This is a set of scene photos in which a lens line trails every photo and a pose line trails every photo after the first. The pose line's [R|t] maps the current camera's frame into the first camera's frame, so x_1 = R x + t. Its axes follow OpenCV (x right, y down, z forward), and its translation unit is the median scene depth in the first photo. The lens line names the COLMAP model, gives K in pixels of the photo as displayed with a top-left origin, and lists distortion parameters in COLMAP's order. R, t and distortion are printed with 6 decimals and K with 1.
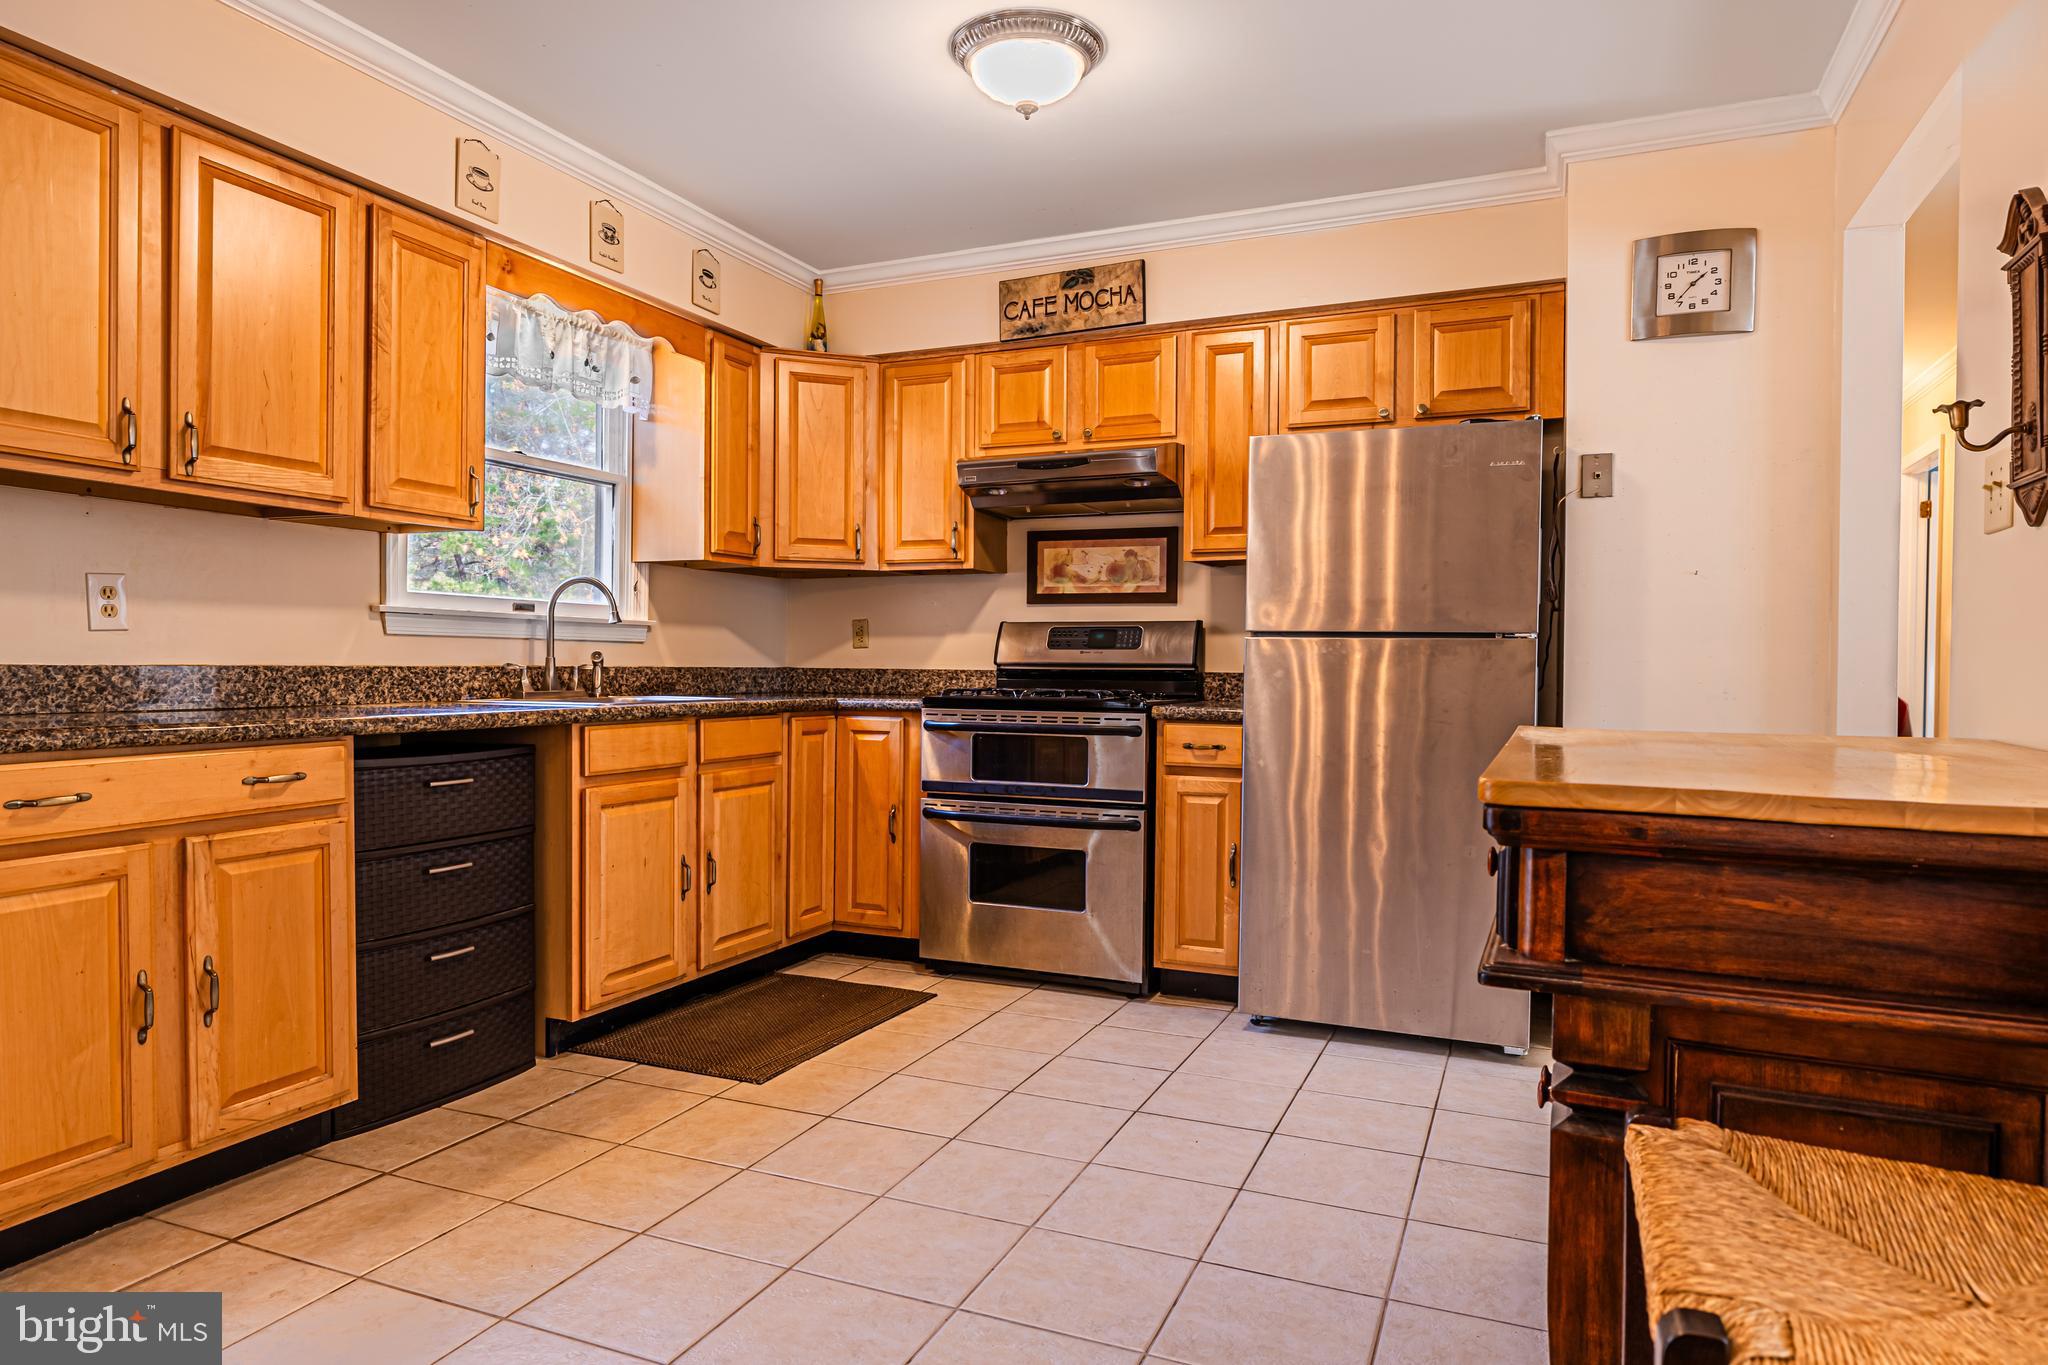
lens RADIAL K [[1234.0, 0, 1016.8], [0, 1234.0, 679.6], [0, 0, 1]] dist [0.001310, 0.001145]
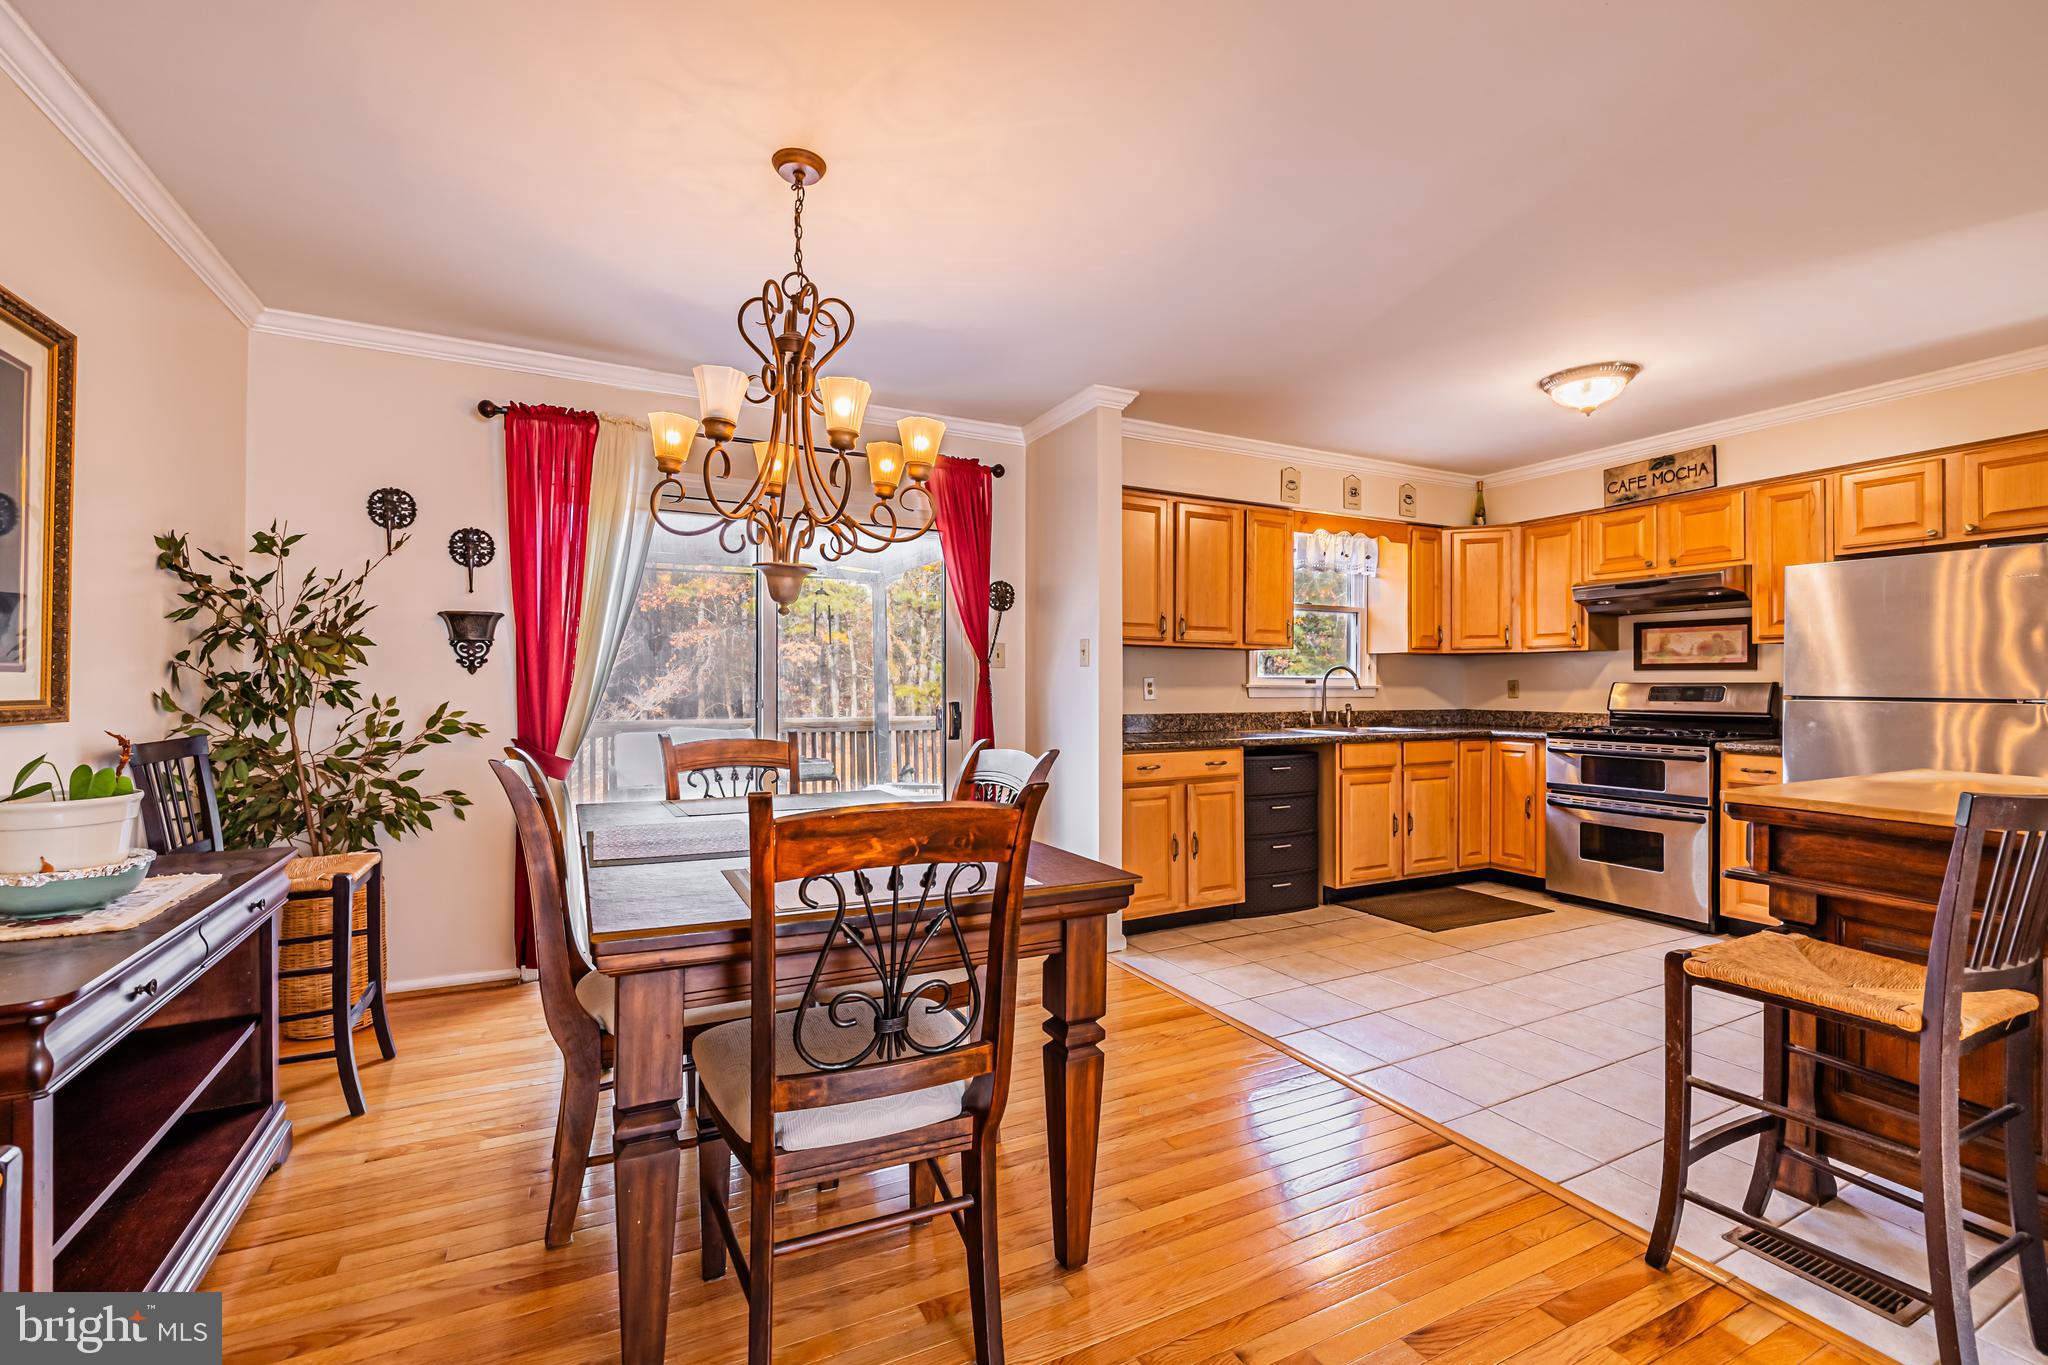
lens RADIAL K [[885.1, 0, 1014.9], [0, 885.1, 684.2], [0, 0, 1]] dist [-0.001413, -0.000635]
pose [[0.771756, -0.007350, -0.635877, 0.137623], [-0.002629, 0.999888, -0.014748, -0.032410], [0.635914, 0.013054, 0.771650, -0.398539]]
